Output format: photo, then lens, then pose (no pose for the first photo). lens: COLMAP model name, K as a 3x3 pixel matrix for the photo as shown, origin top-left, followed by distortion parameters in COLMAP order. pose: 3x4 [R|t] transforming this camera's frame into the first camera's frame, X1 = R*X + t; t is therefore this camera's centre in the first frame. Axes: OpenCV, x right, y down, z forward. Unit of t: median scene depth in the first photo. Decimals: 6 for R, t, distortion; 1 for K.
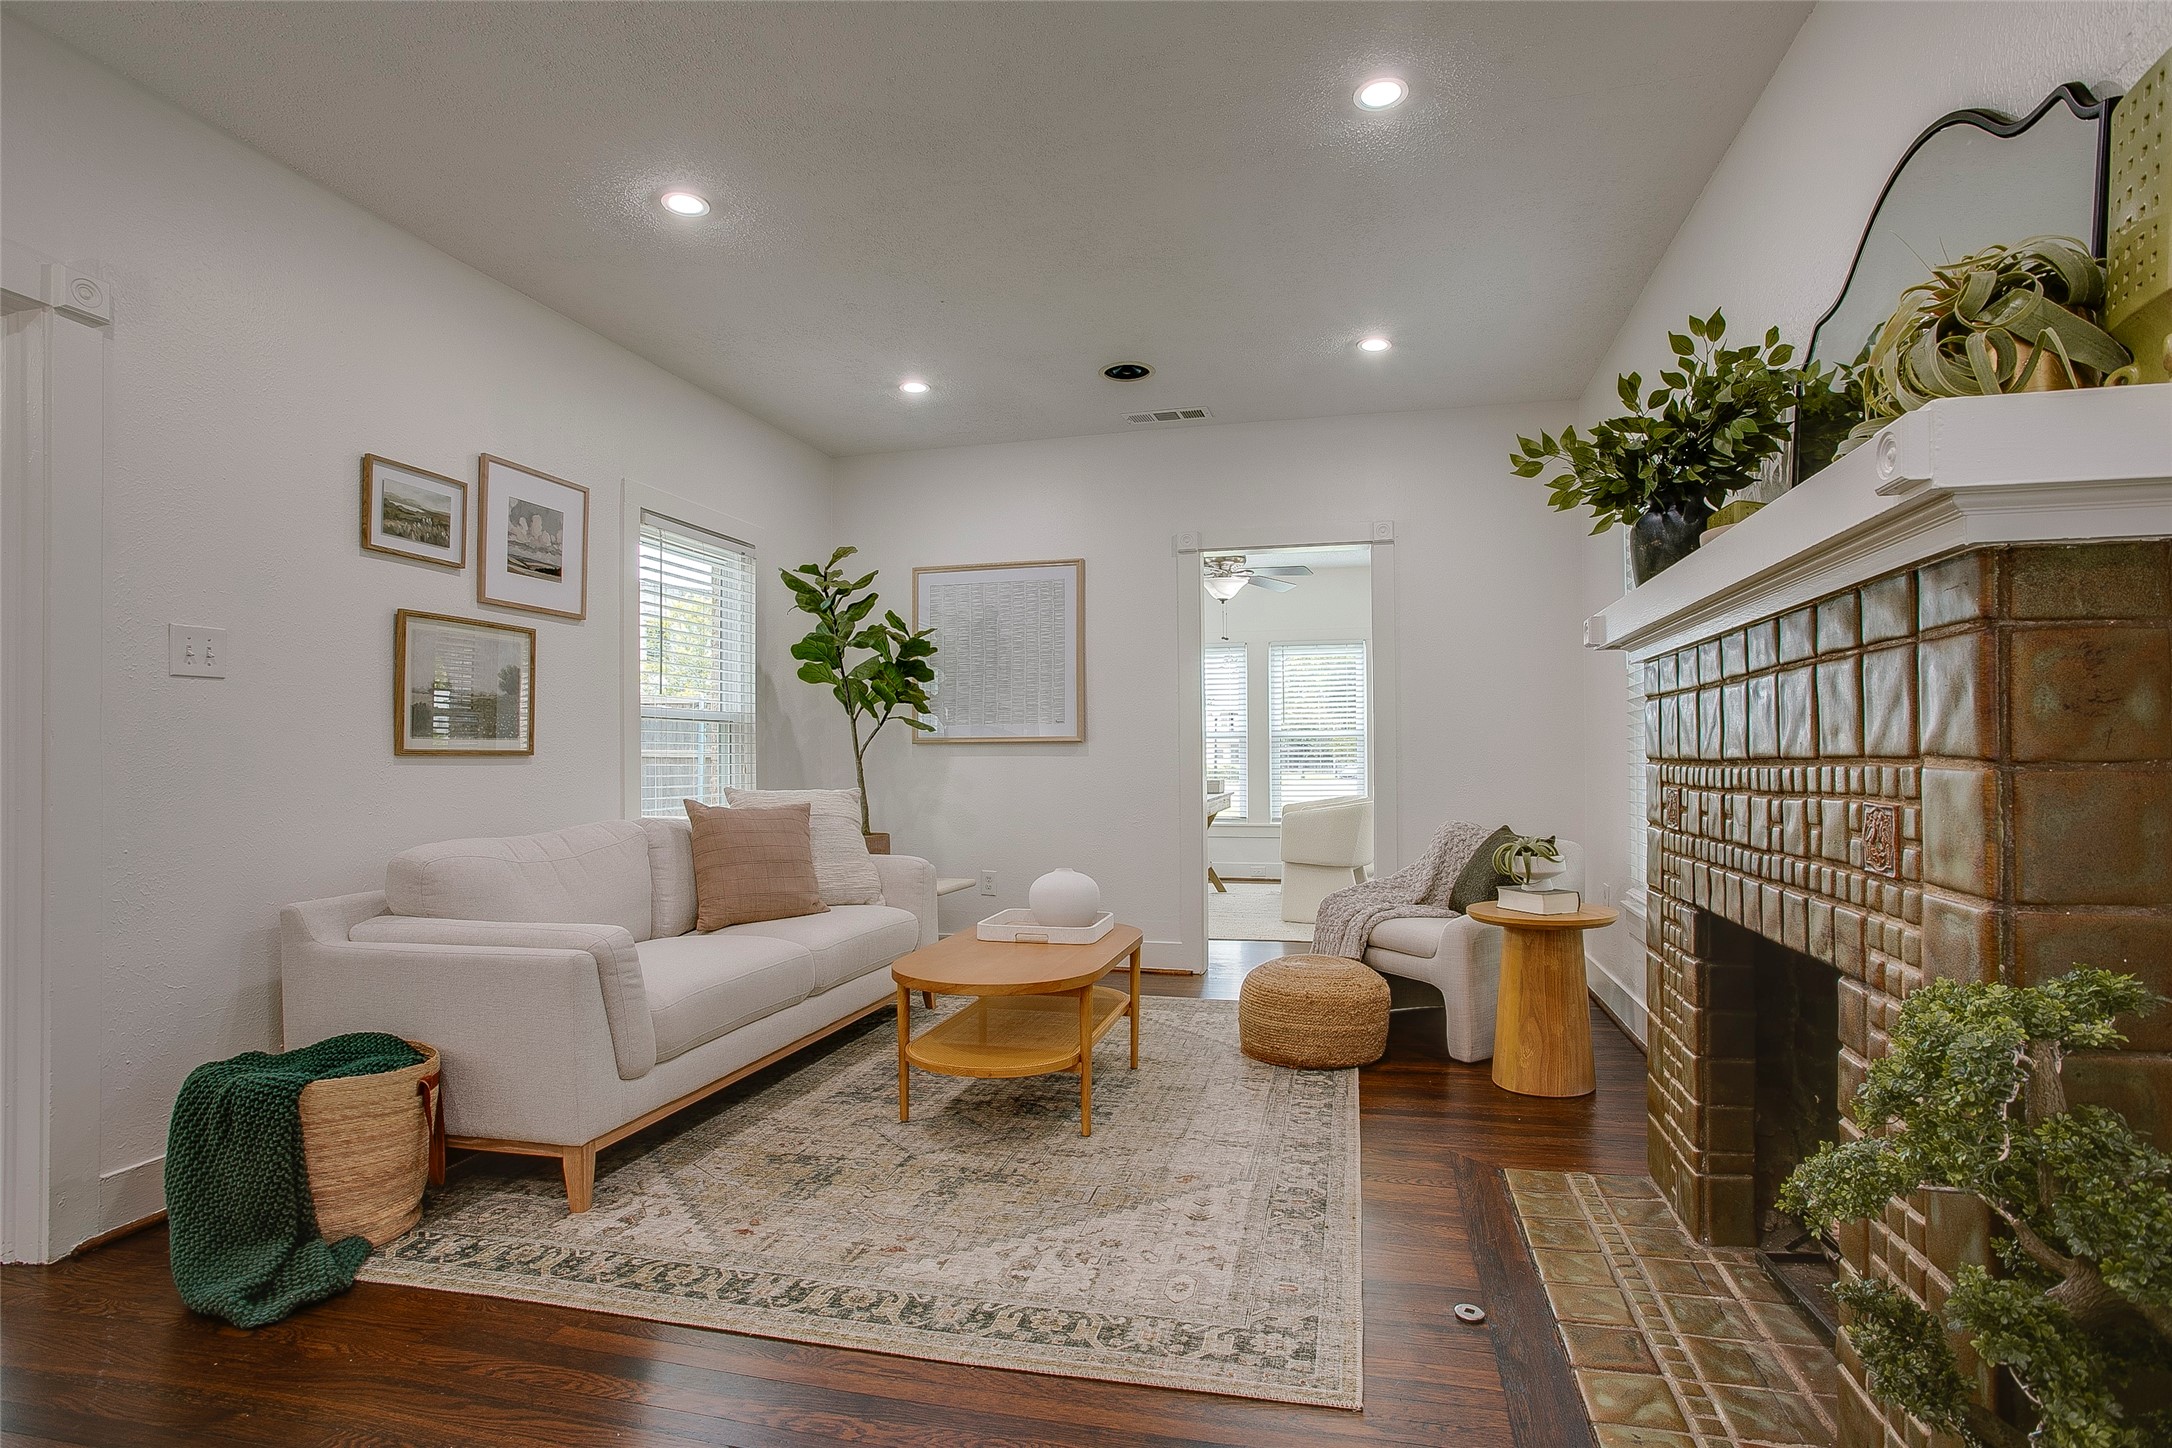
lens RADIAL K [[1076.5, 0, 1093.6], [0, 1076.5, 729.1], [0, 0, 1]] dist [-0.051127, 0.032070]
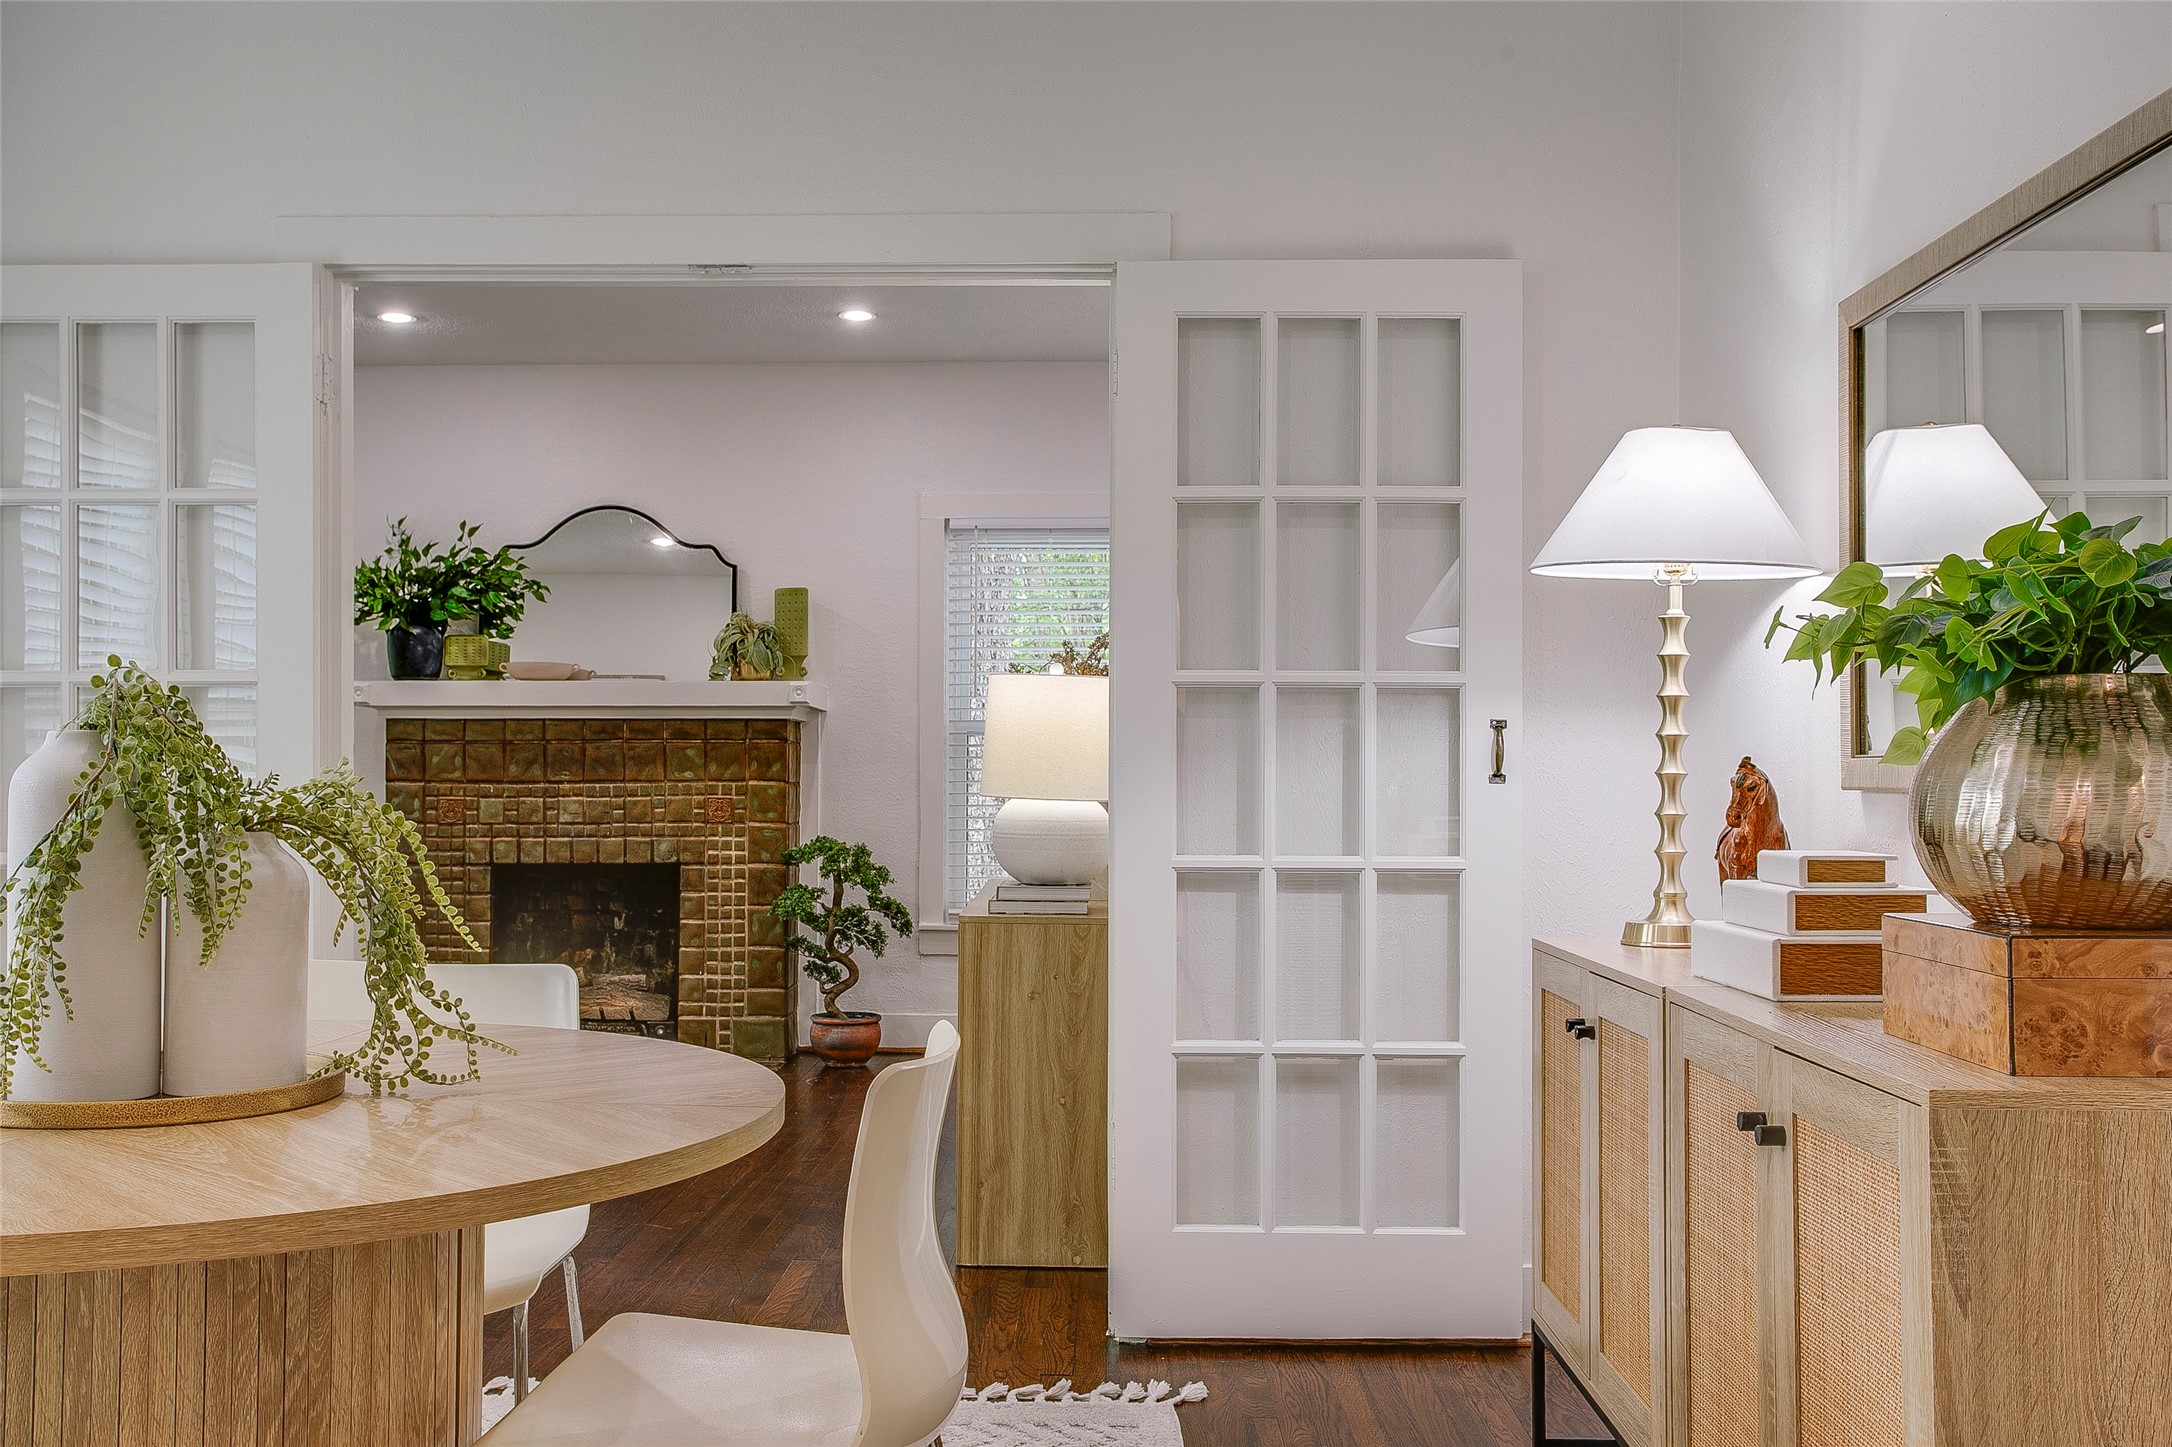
lens RADIAL K [[2001.1, 0, 1012.7], [0, 2001.1, 772.2], [0, 0, 1]] dist [-0.005077, 0.105480]
pose [[-0.190993, 0.009980, 0.981541, -2.047832], [-0.026131, 0.999542, -0.015248, 0.027254], [-0.981244, -0.028561, -0.190645, 0.555626]]
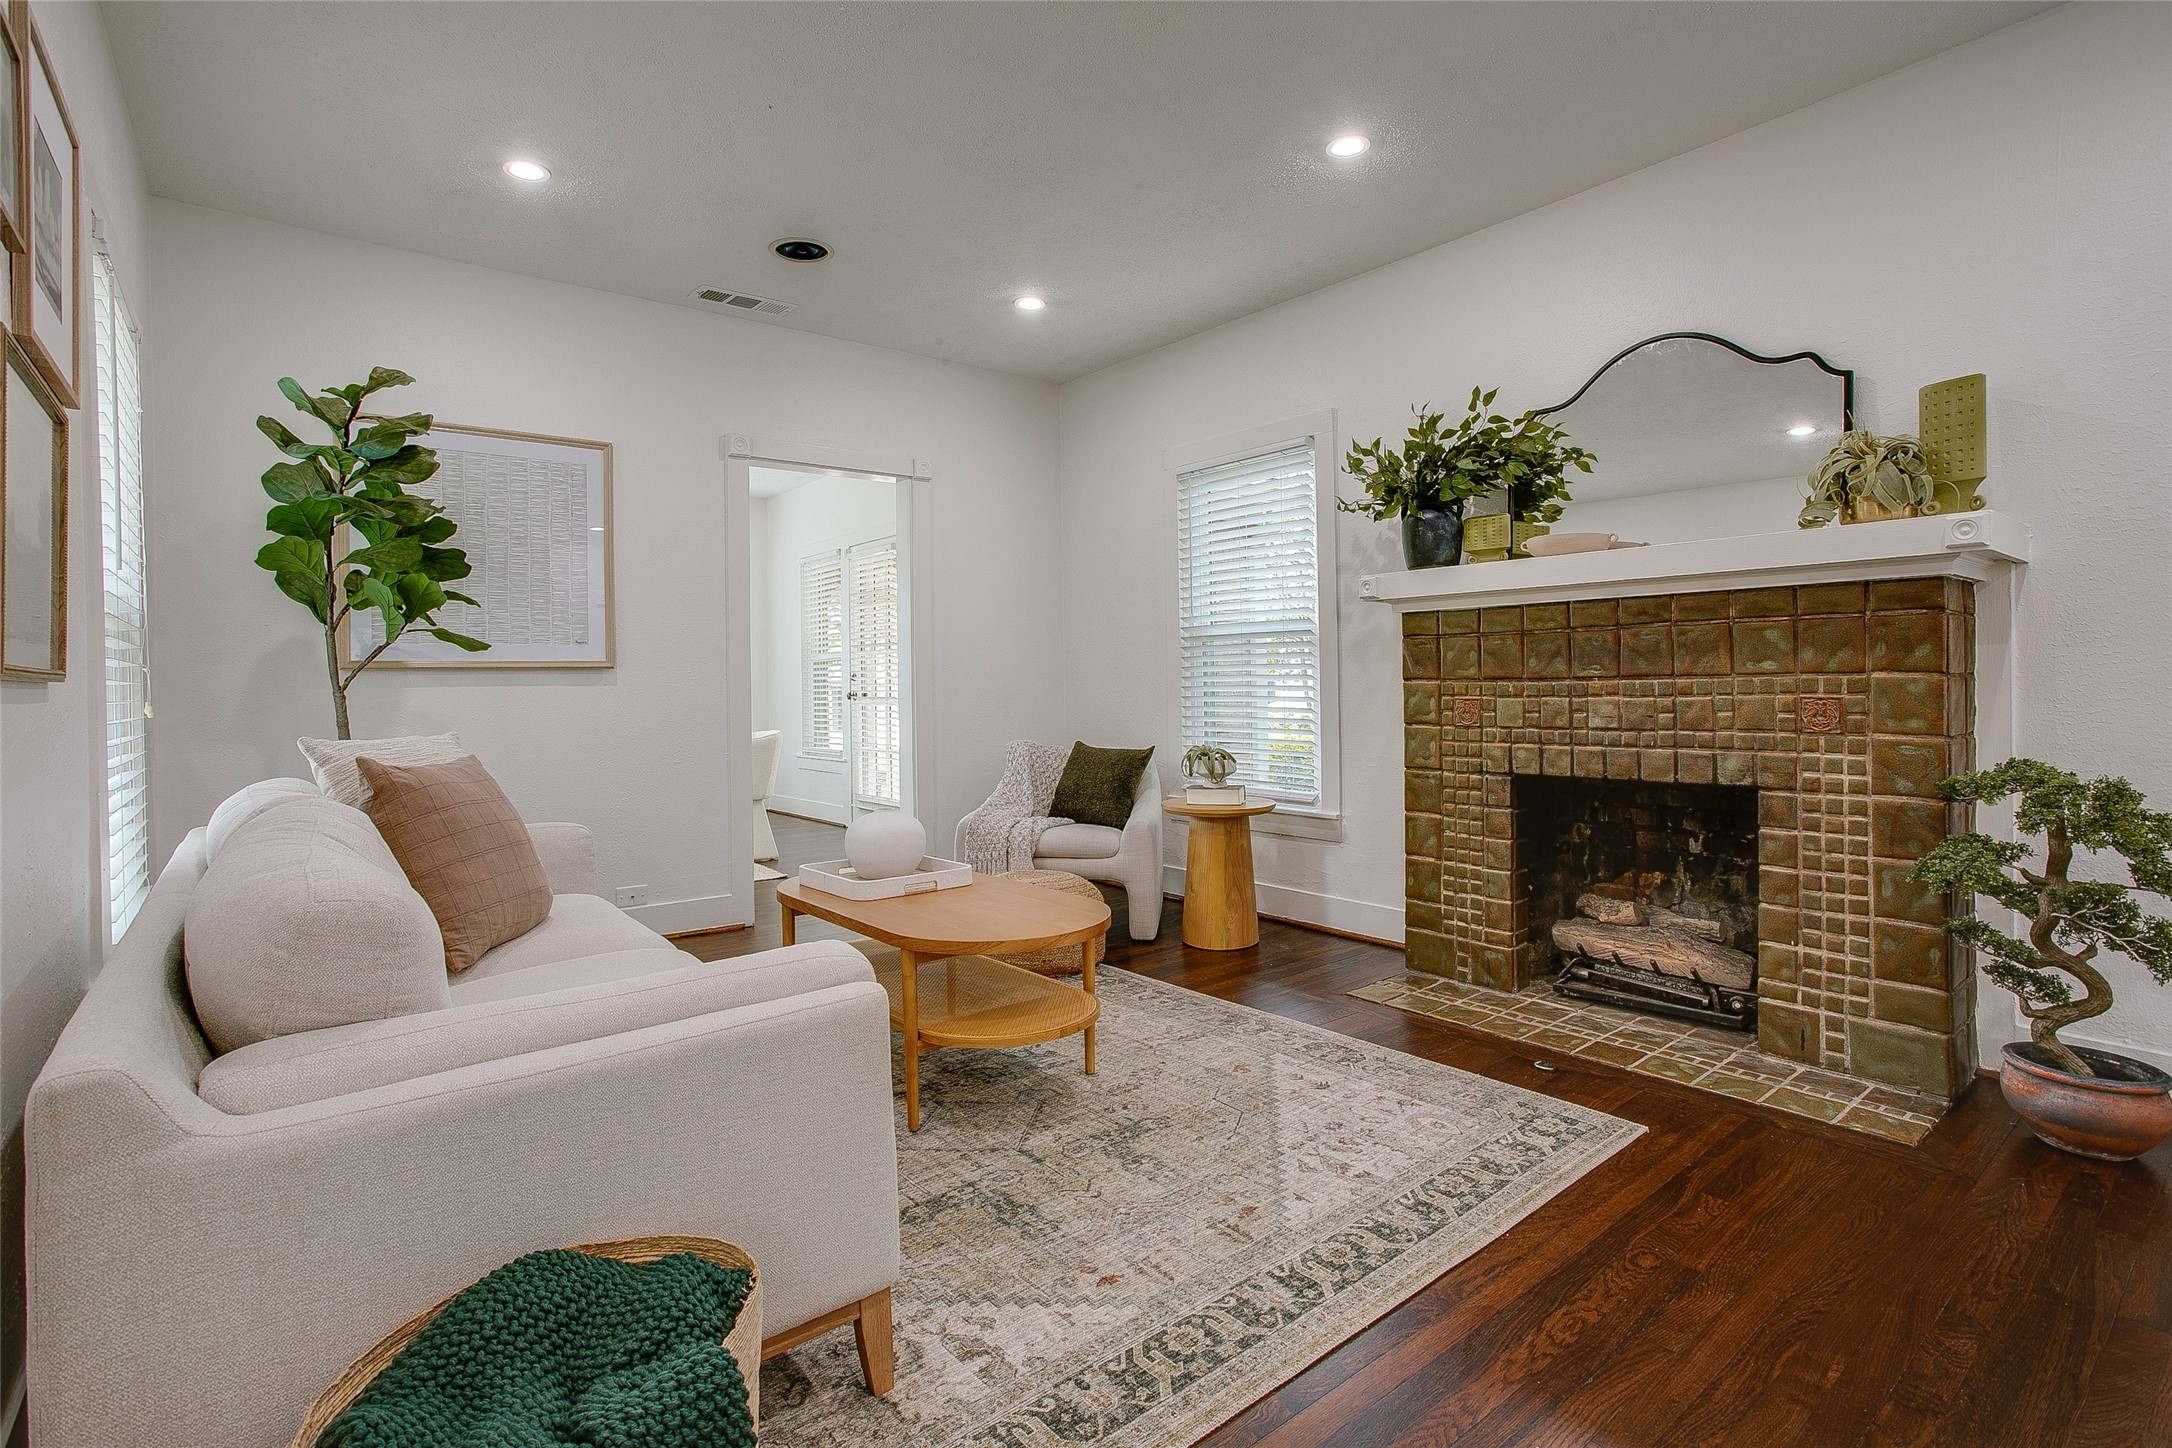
lens RADIAL K [[1044.0, 0, 1077.9], [0, 1044.0, 683.7], [0, 0, 1]] dist [-0.033714, 0.027659]
pose [[0.599859, -0.001145, 0.800105, -0.717315], [-0.011939, 0.999875, 0.010382, 0.017708], [-0.800017, -0.015780, 0.599770, 0.423723]]
